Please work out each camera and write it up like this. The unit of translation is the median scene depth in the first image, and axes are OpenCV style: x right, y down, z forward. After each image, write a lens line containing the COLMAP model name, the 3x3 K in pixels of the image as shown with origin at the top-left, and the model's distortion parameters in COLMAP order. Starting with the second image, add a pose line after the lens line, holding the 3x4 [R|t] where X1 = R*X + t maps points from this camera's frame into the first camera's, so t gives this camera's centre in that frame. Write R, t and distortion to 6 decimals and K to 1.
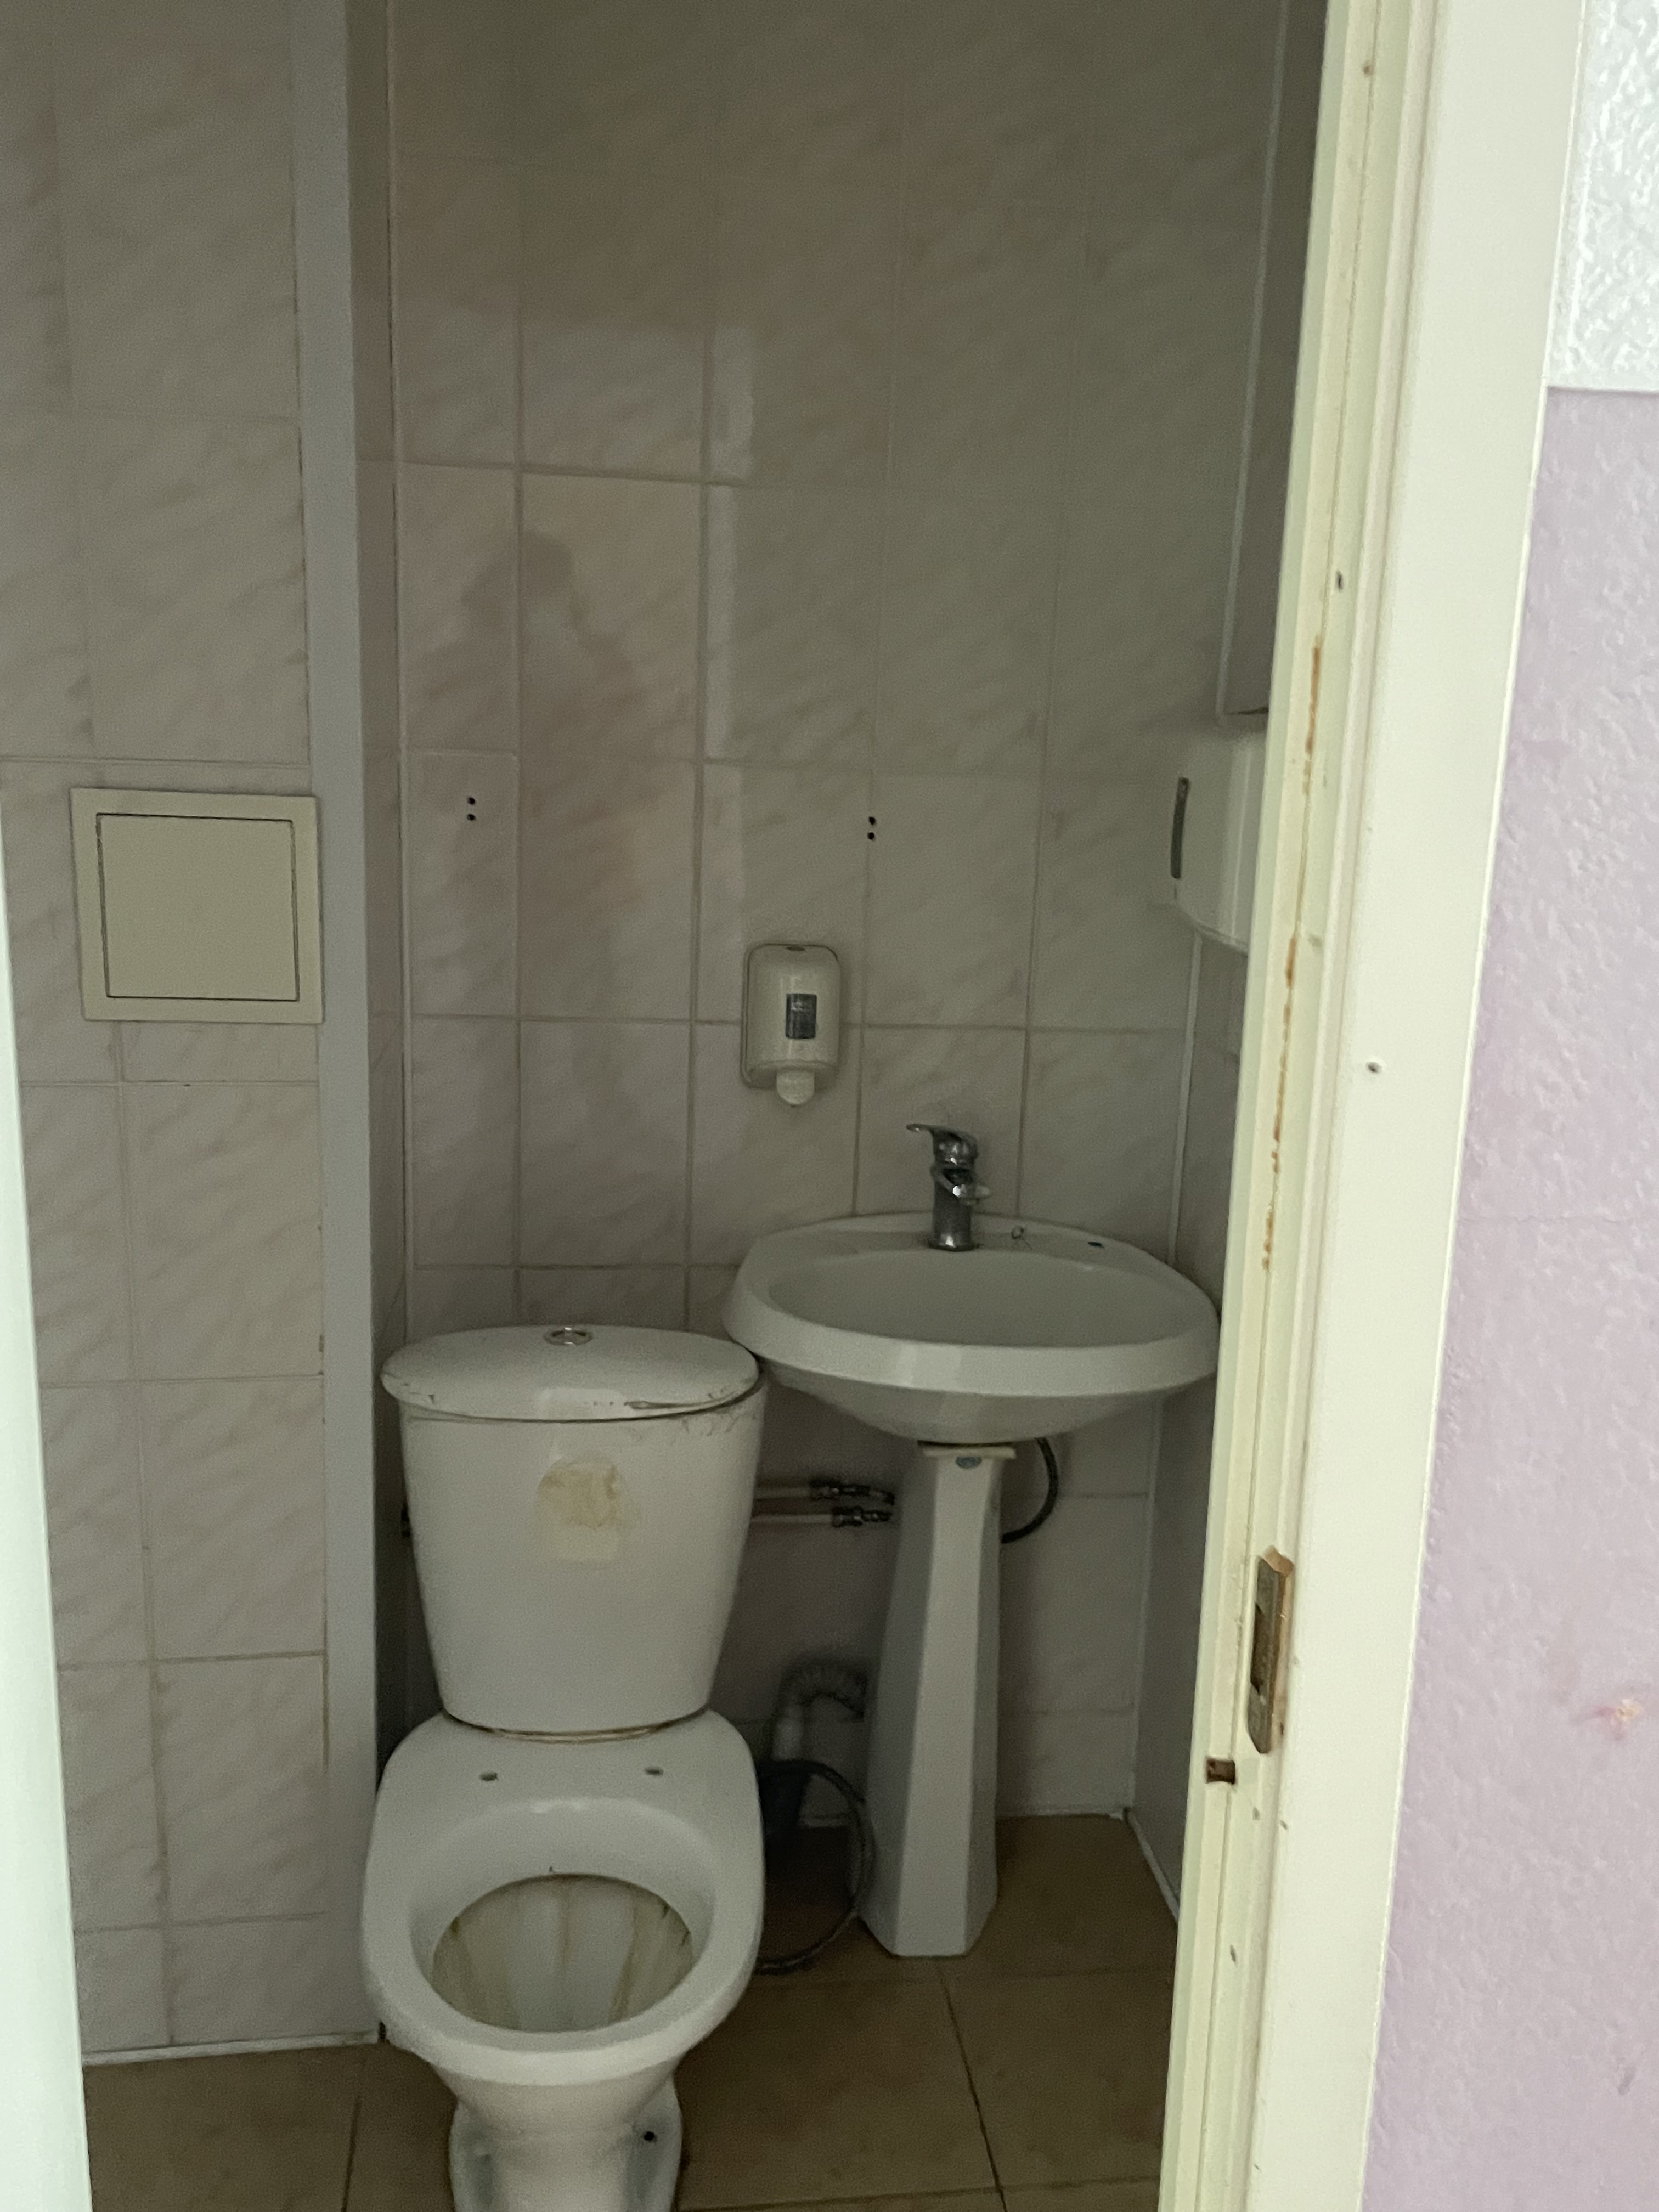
lens RADIAL K [[2037.4, 0, 831.4], [0, 2037.4, 1112.6], [0, 0, 1]] dist [0.060076, 0.000000]
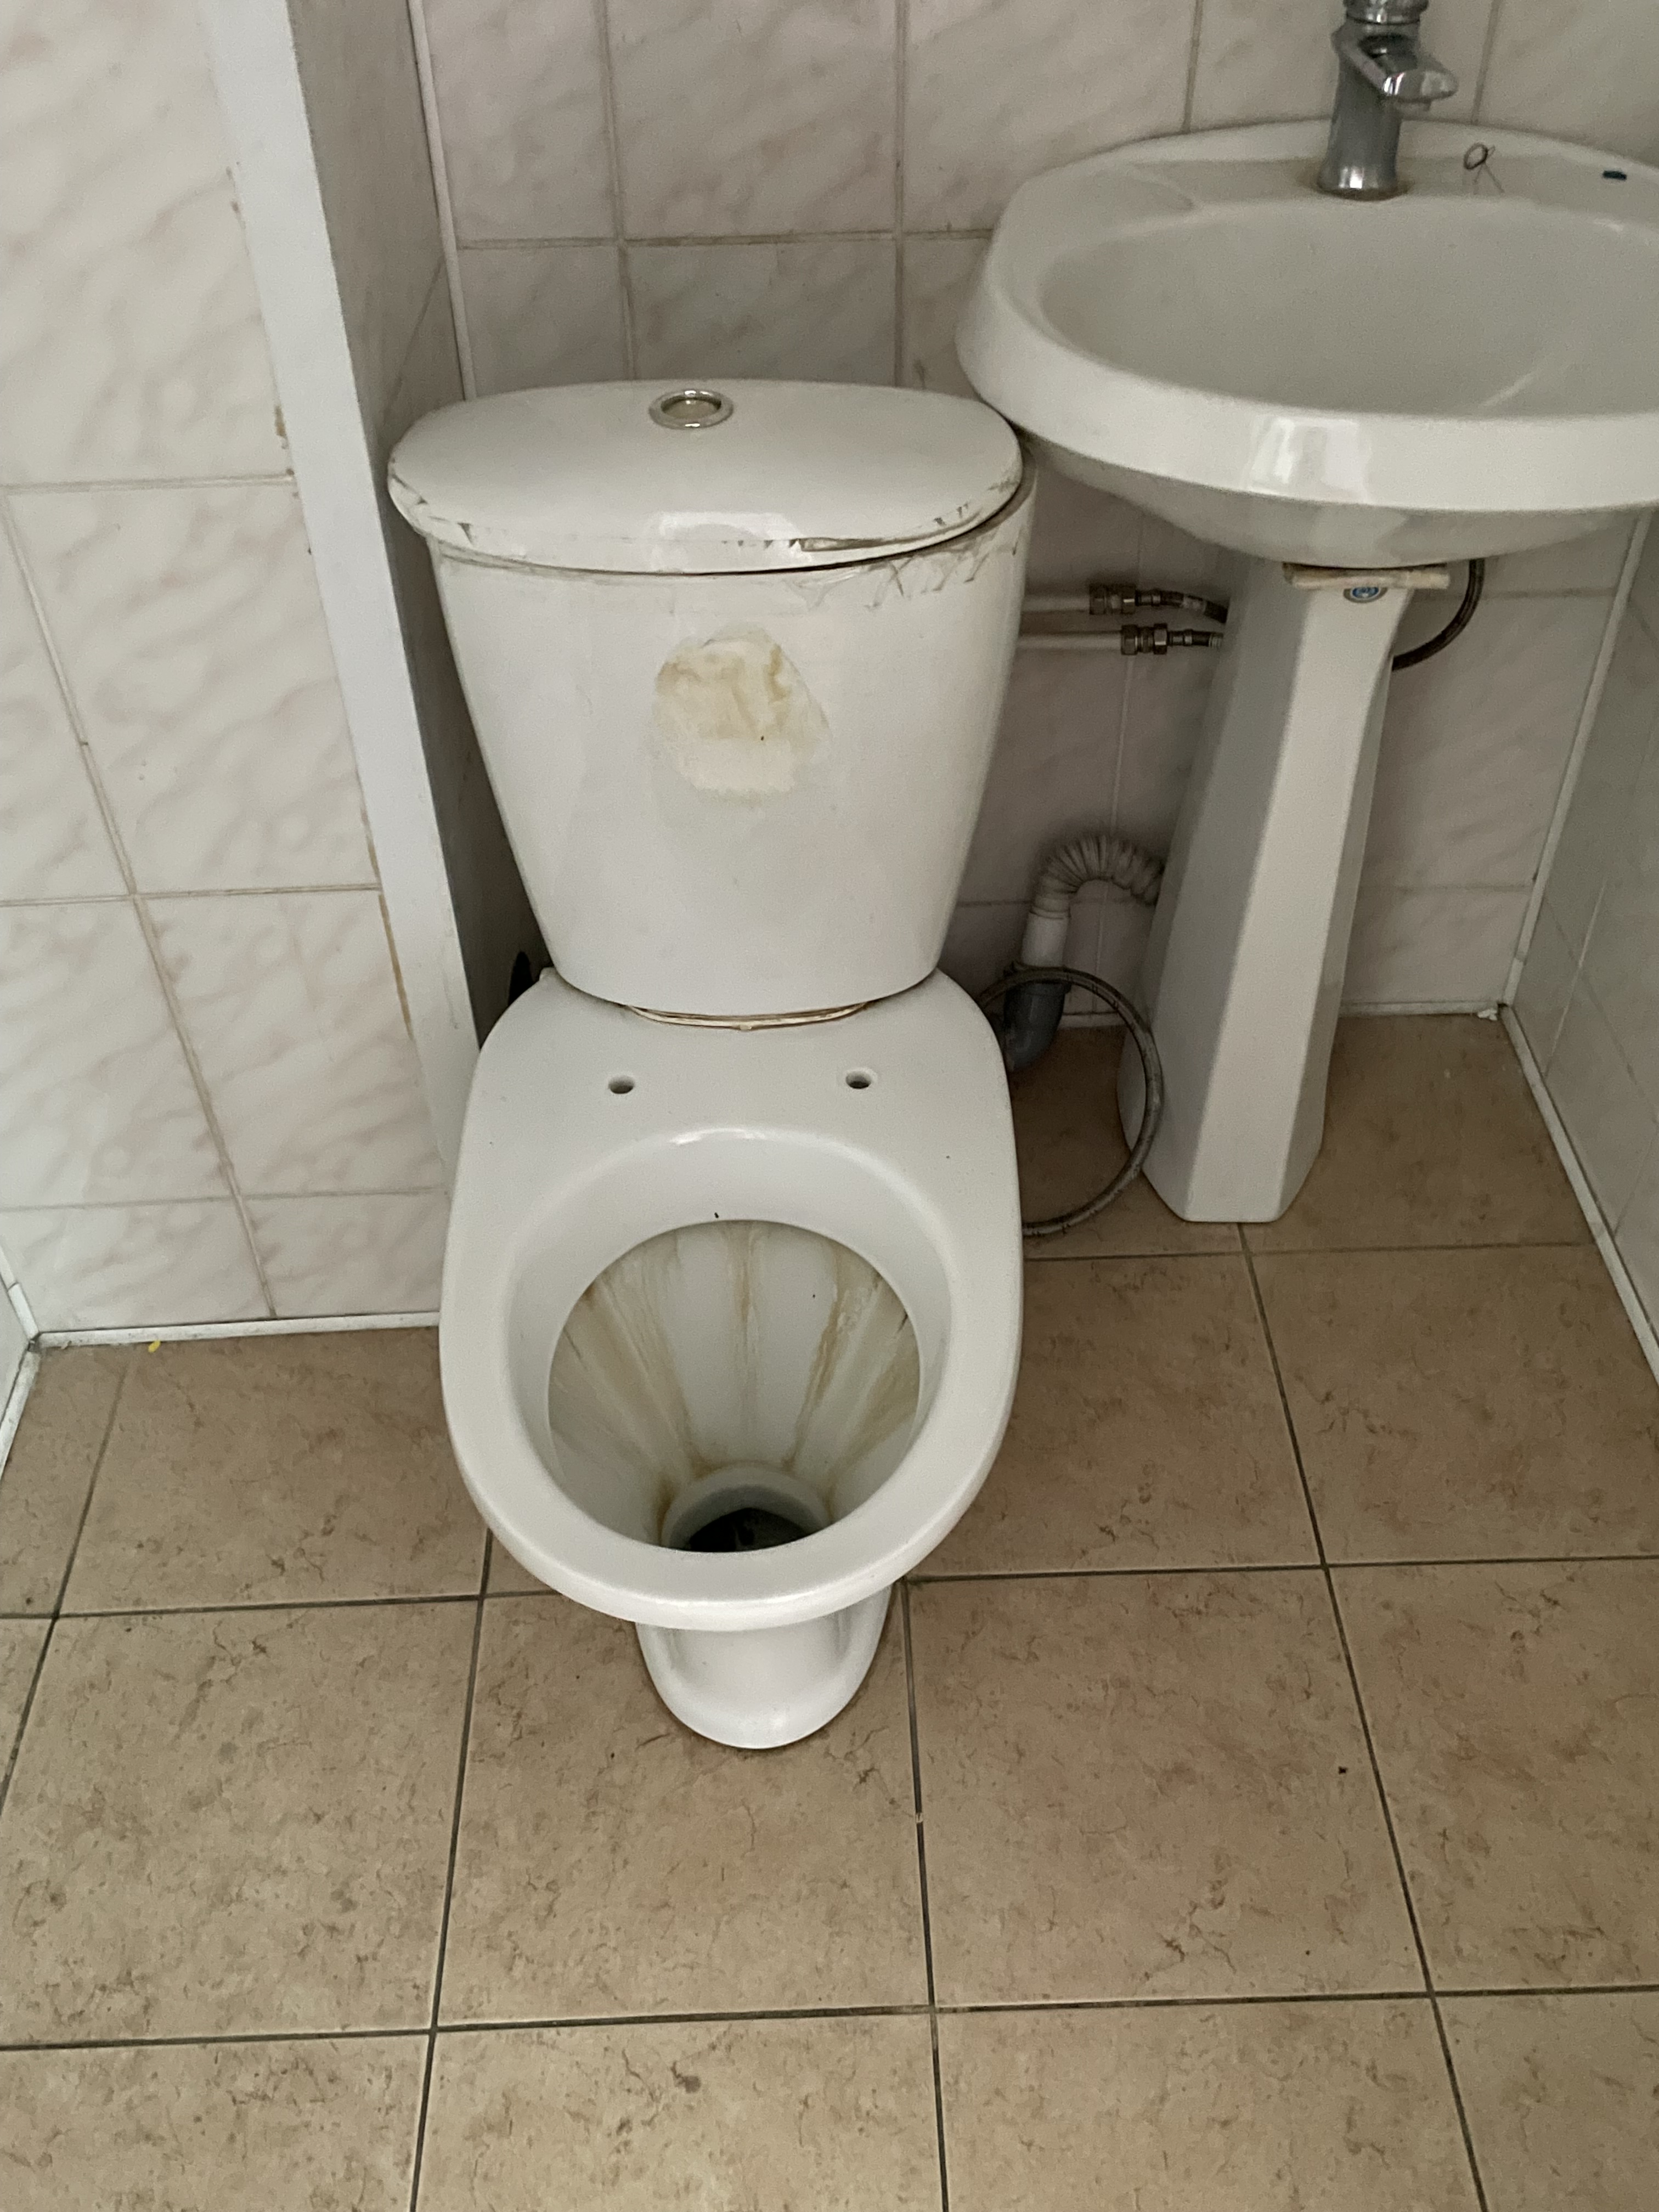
lens RADIAL K [[2037.4, 0, 829.4], [0, 2037.4, 1135.7], [0, 0, 1]] dist [0.060076, 0.000000]
pose [[0.994147, 0.025100, -0.105081, -0.023093], [0.031608, 0.862510, 0.505051, -0.004227], [0.103310, -0.505417, 0.856669, 0.378669]]
